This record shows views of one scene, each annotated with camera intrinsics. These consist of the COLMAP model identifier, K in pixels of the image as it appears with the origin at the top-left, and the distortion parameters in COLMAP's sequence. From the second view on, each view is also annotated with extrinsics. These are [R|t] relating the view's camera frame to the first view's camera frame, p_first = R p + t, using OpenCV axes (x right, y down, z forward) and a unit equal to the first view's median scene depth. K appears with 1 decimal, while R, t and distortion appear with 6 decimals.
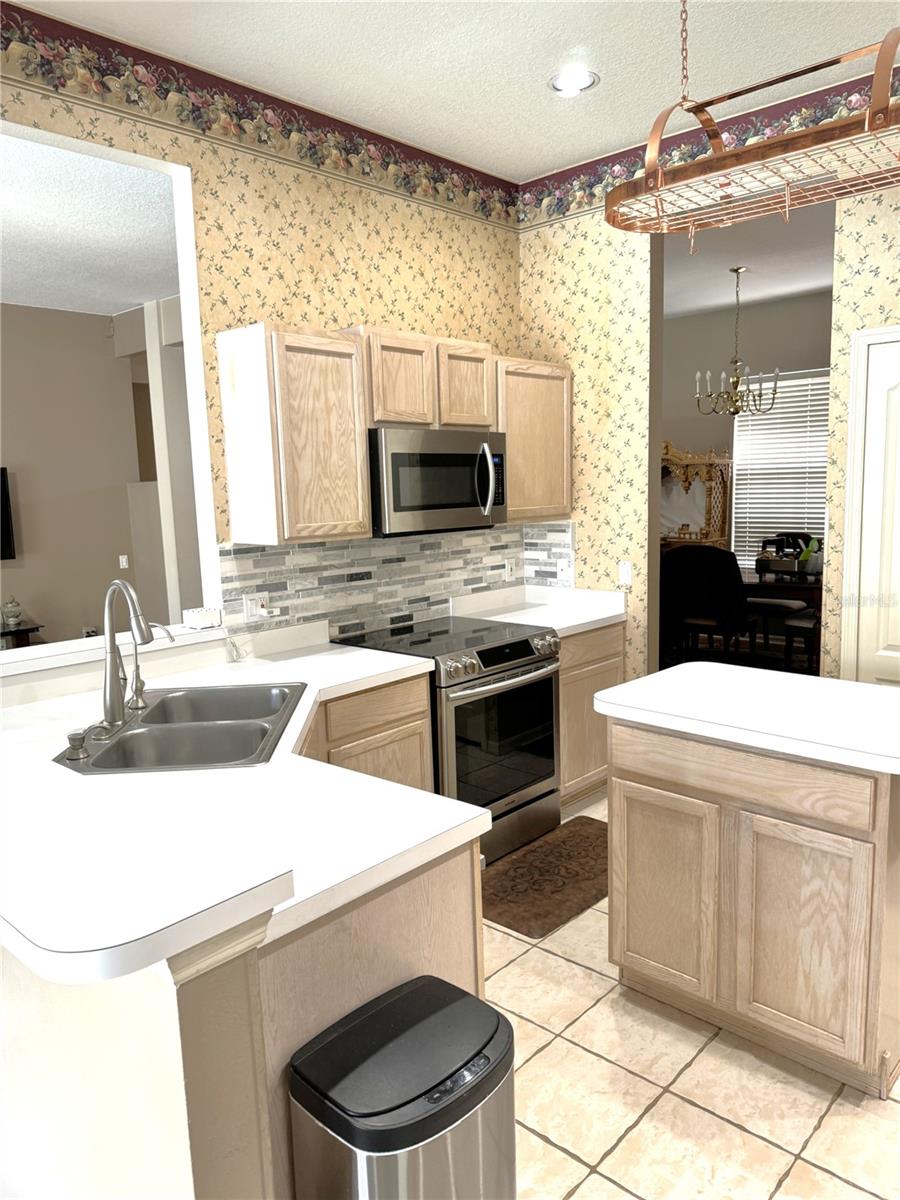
lens RADIAL K [[844.5, 0, 450.3], [0, 844.5, 622.6], [0, 0, 1]] dist [-0.029782, 0.003231]
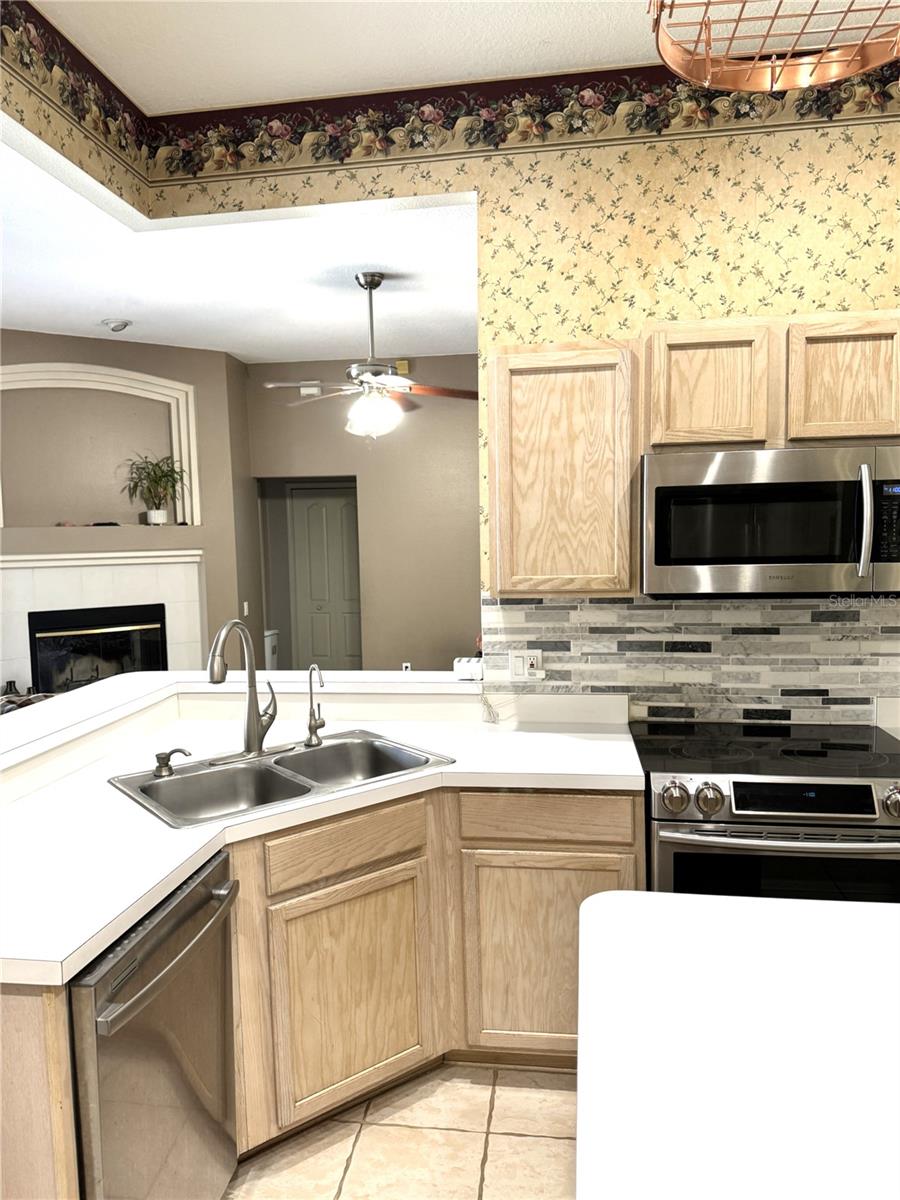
lens RADIAL K [[828.9, 0, 450.0], [0, 828.9, 600.0], [0, 0, 1]] dist [0.086780, -0.126760]
pose [[0.570766, 0.079862, -0.817220, 0.428038], [-0.131694, 0.991278, 0.004893, -0.080310], [0.810483, 0.104831, 0.576305, 0.428380]]
